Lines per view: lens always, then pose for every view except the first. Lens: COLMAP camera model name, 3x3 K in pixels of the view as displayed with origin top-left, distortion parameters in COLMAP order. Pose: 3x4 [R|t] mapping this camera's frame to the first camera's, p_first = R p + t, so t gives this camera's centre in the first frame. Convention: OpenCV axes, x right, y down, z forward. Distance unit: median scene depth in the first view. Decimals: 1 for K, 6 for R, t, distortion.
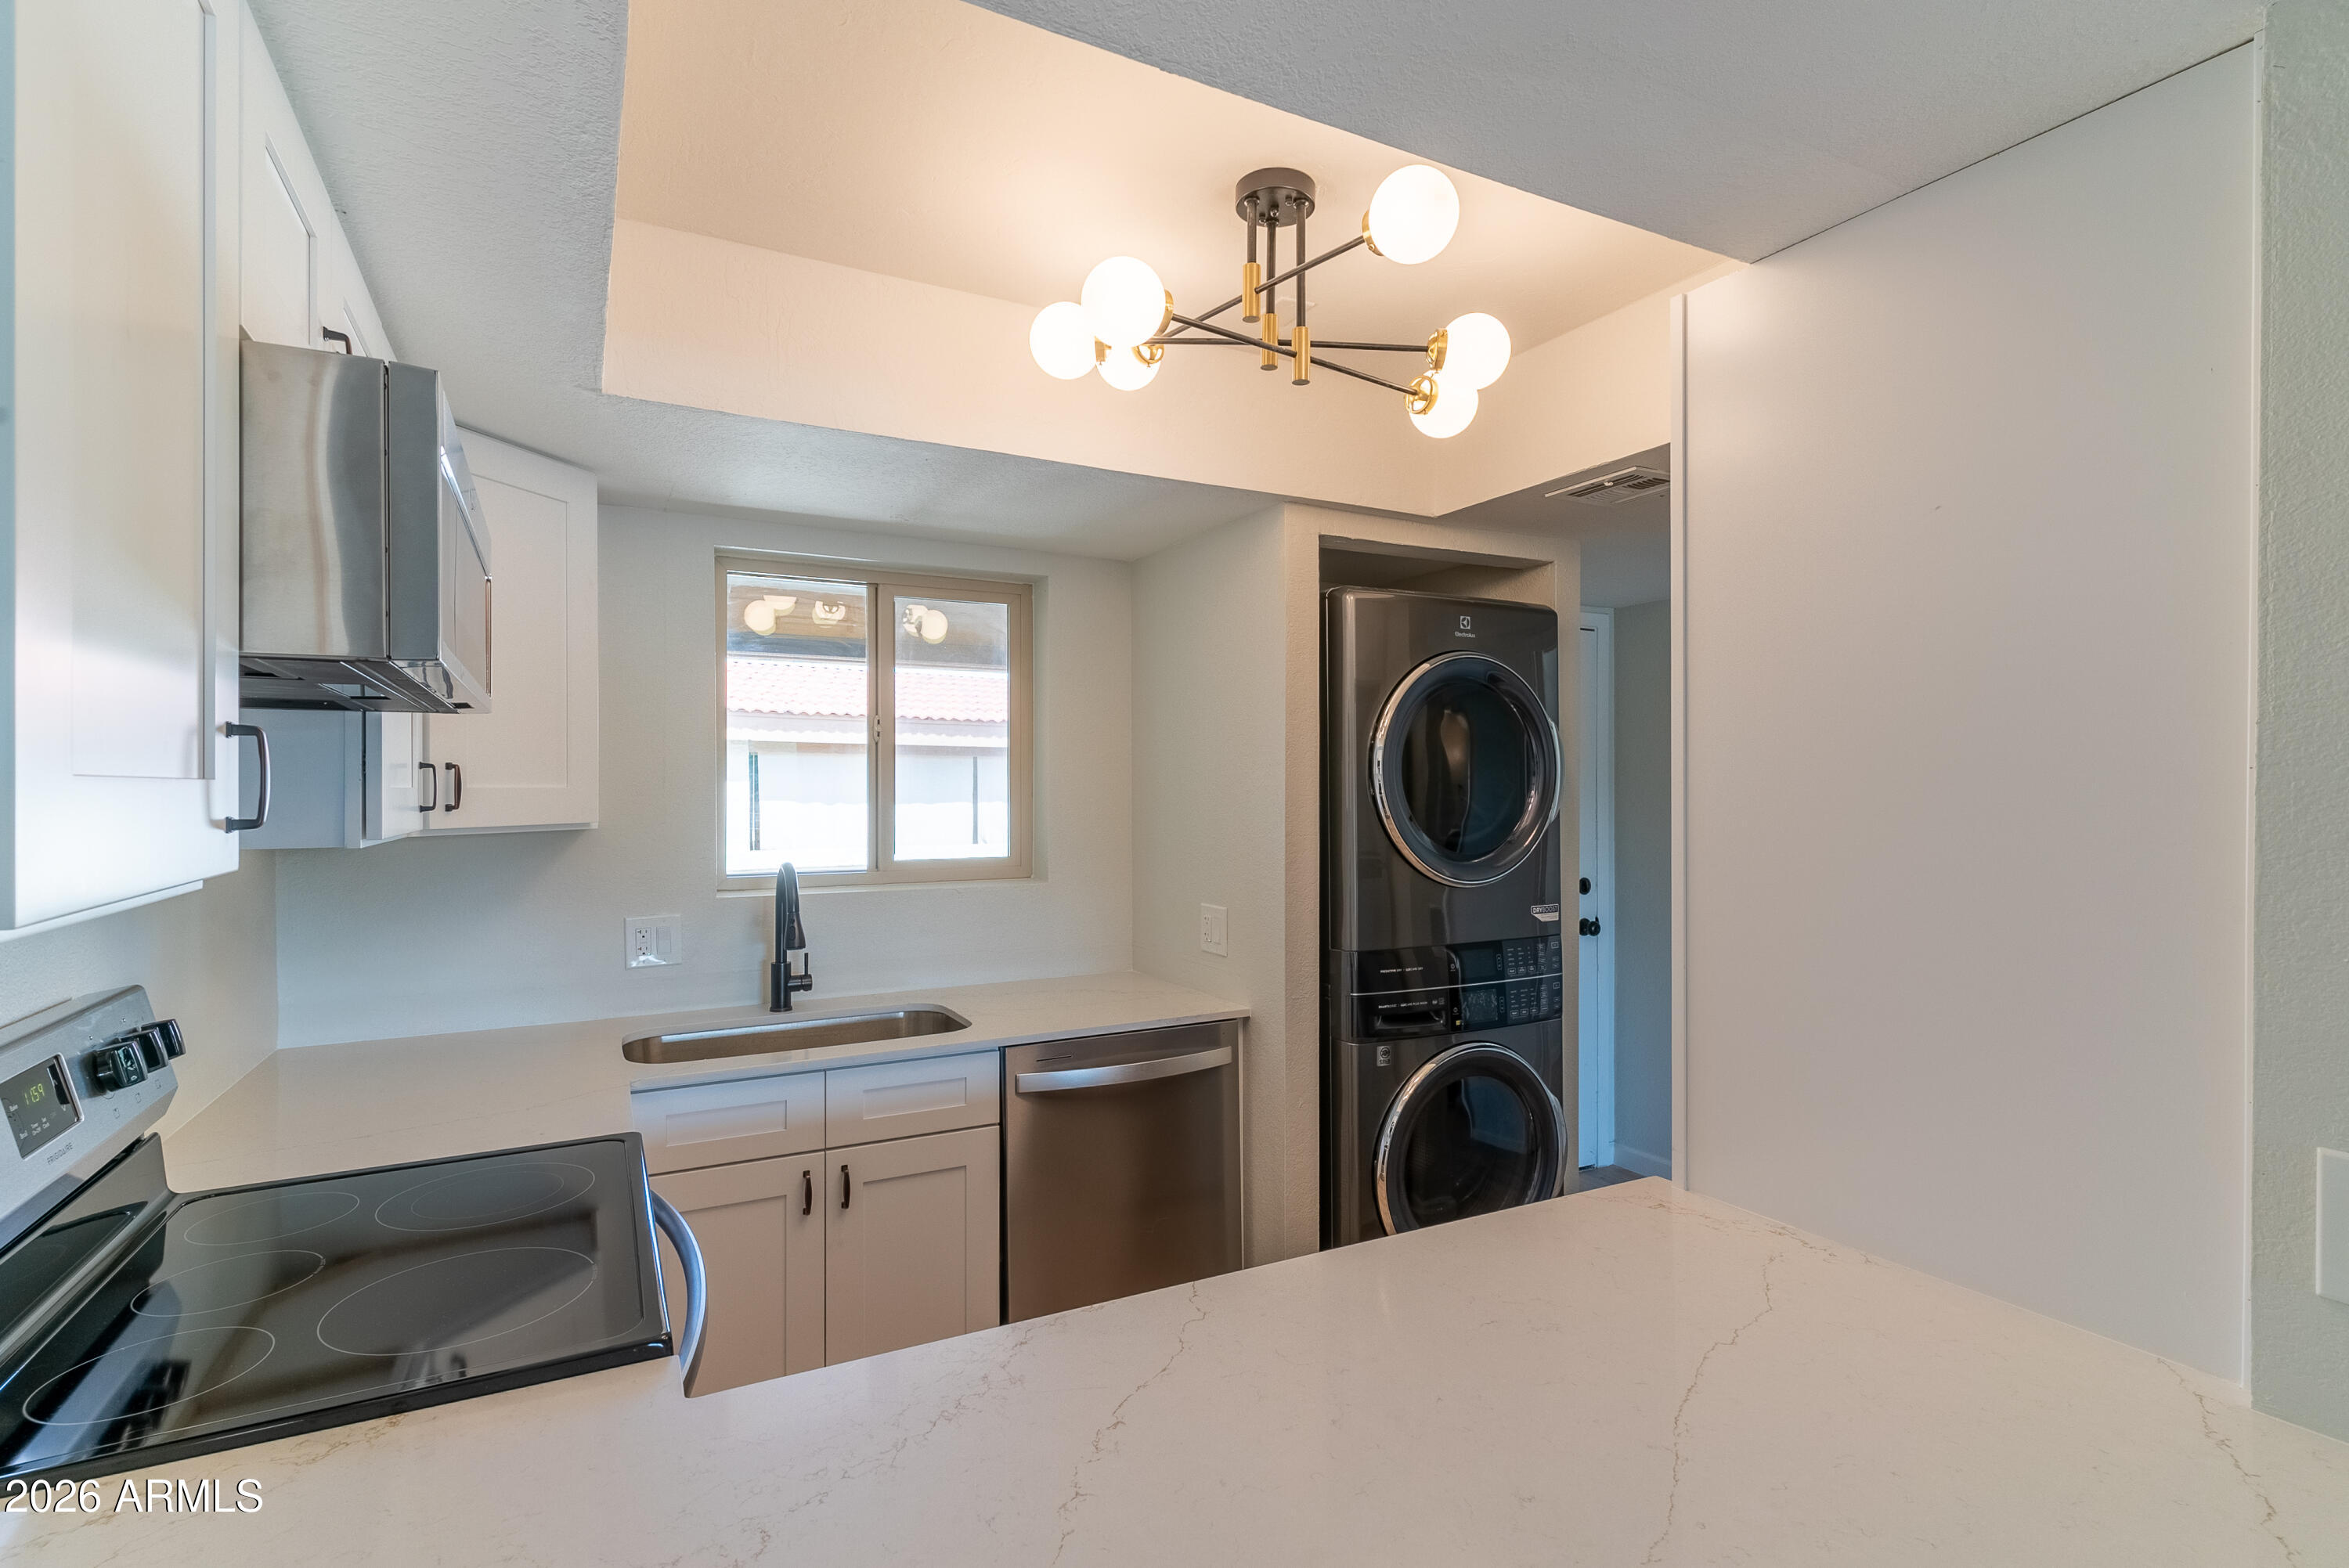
lens RADIAL K [[1127.2, 0, 1163.0], [0, 1127.2, 782.6], [0, 0, 1]] dist [0.003069, -0.000193]
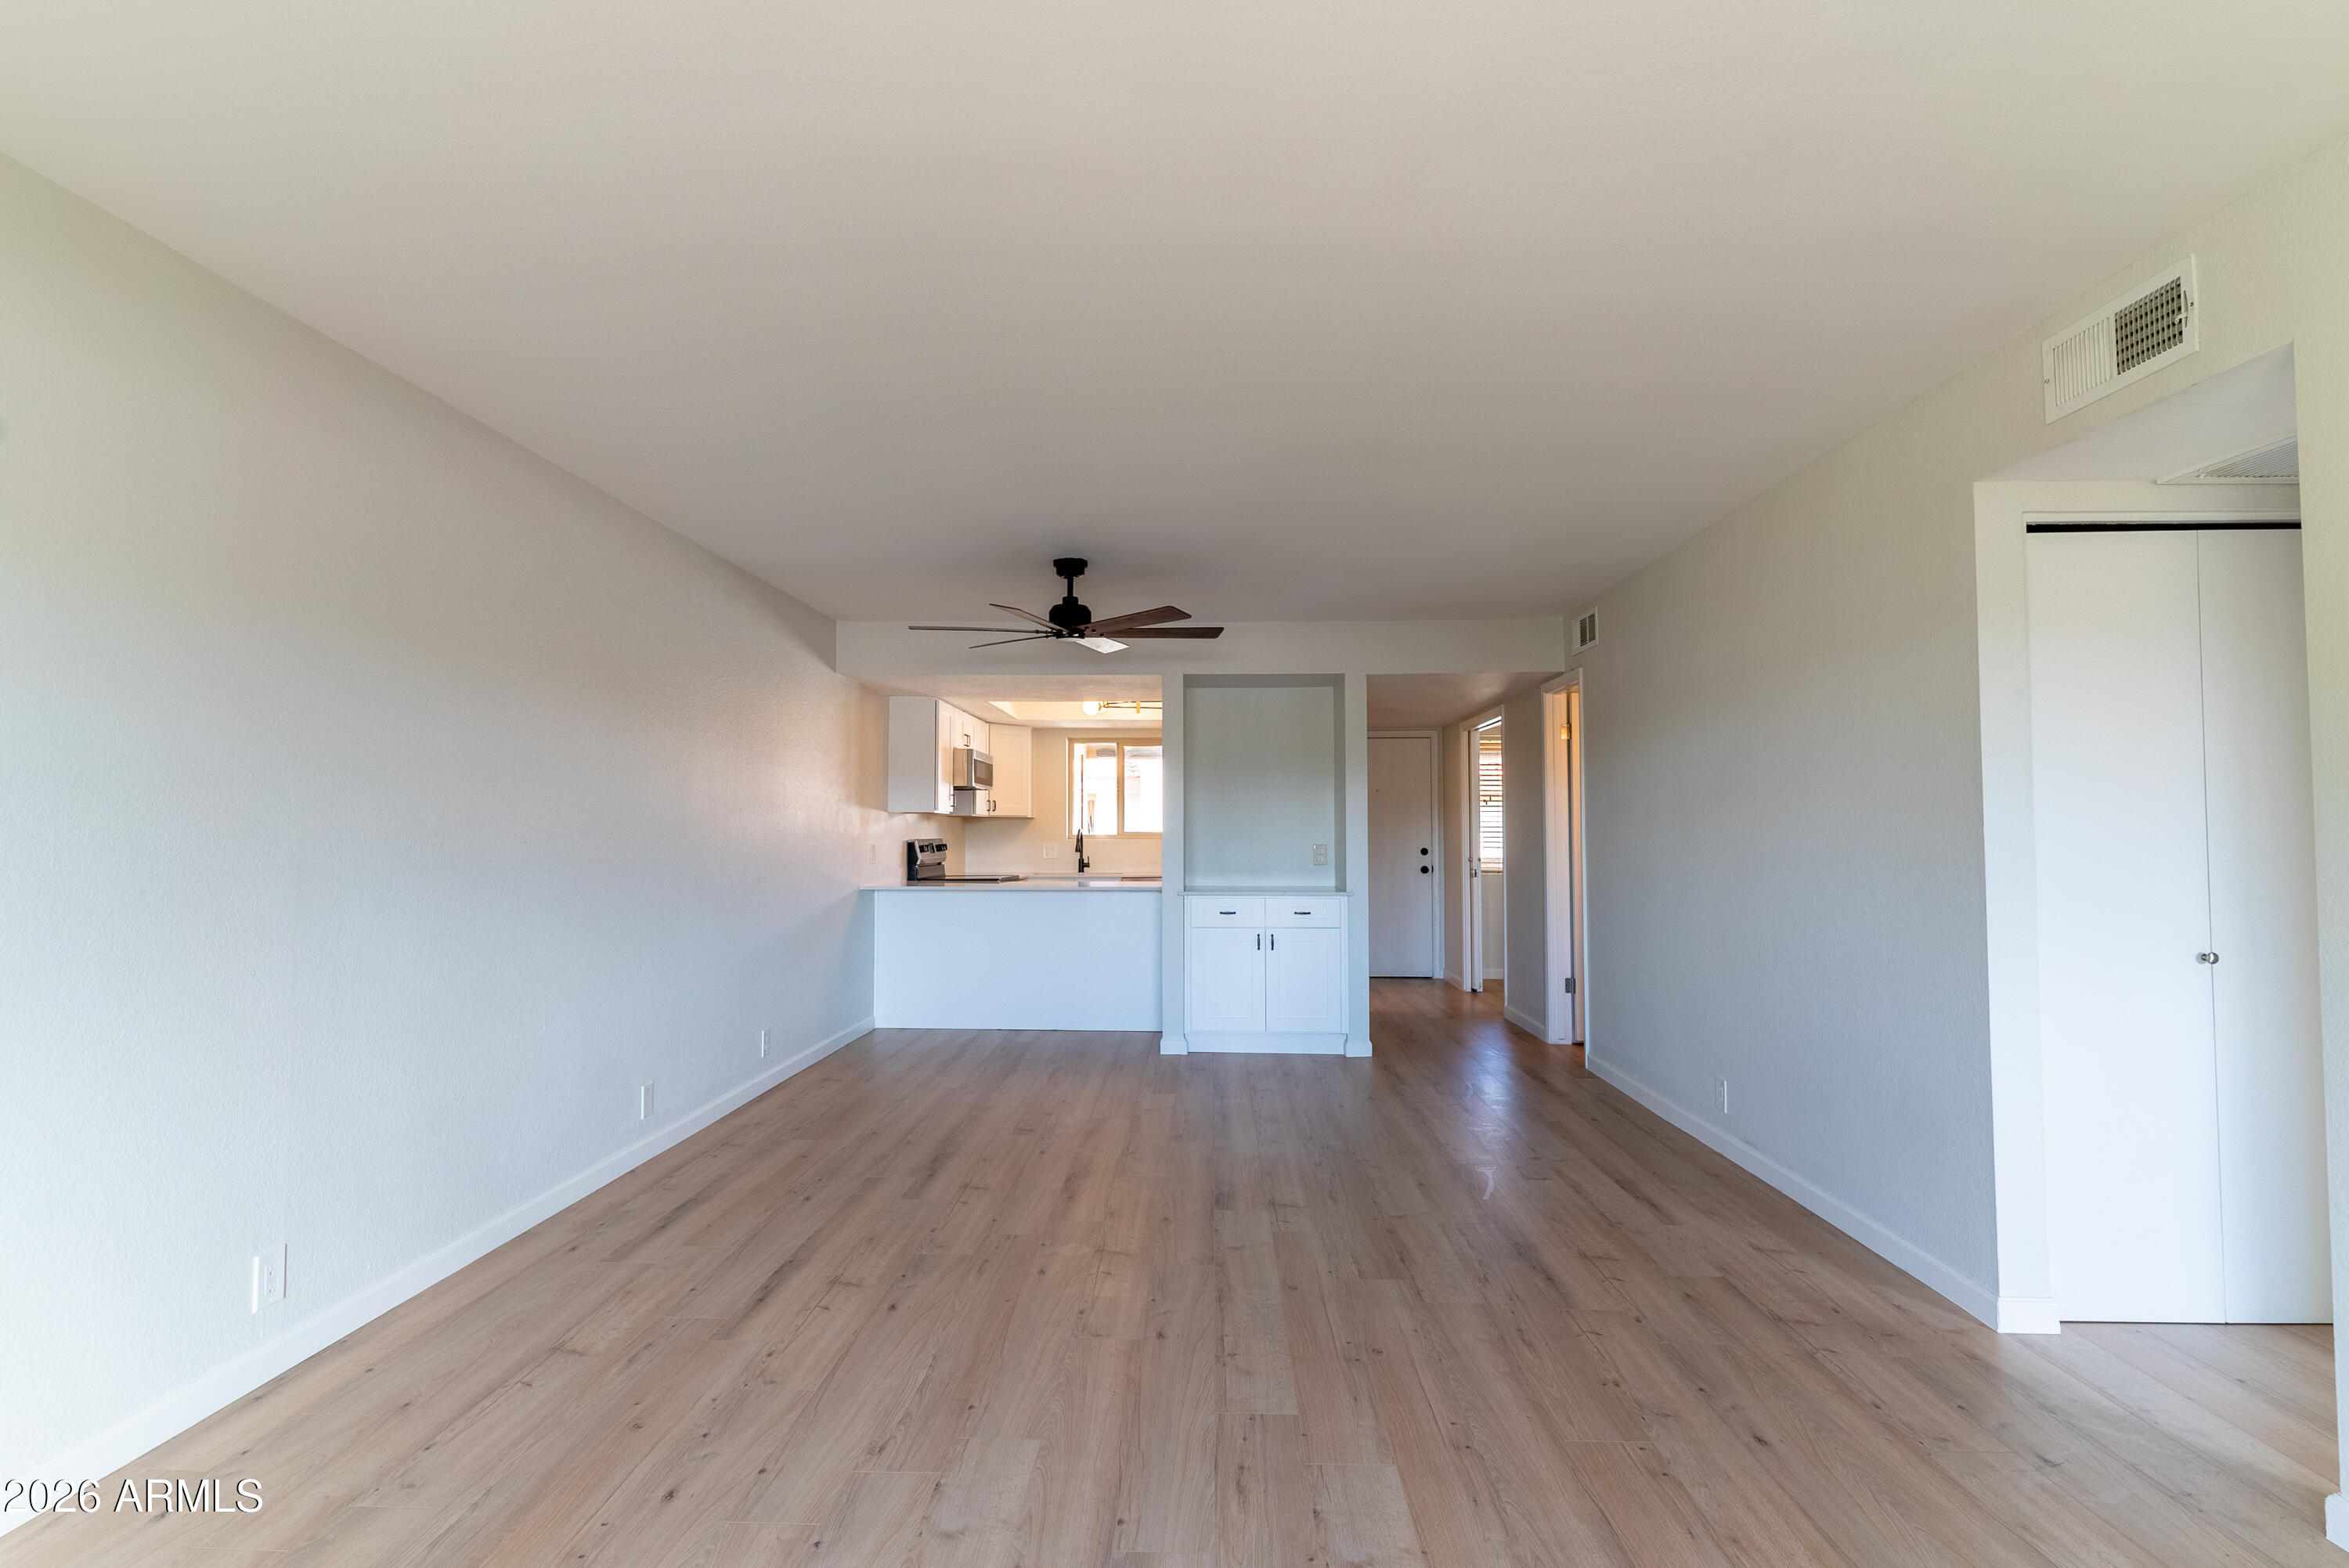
lens RADIAL K [[1127.2, 0, 1163.0], [0, 1127.2, 782.6], [0, 0, 1]] dist [0.003069, -0.000193]
pose [[0.859972, -0.020947, -0.509912, 1.694100], [0.000294, 0.999177, -0.040550, 0.071696], [0.510342, 0.034722, 0.859270, -1.903717]]
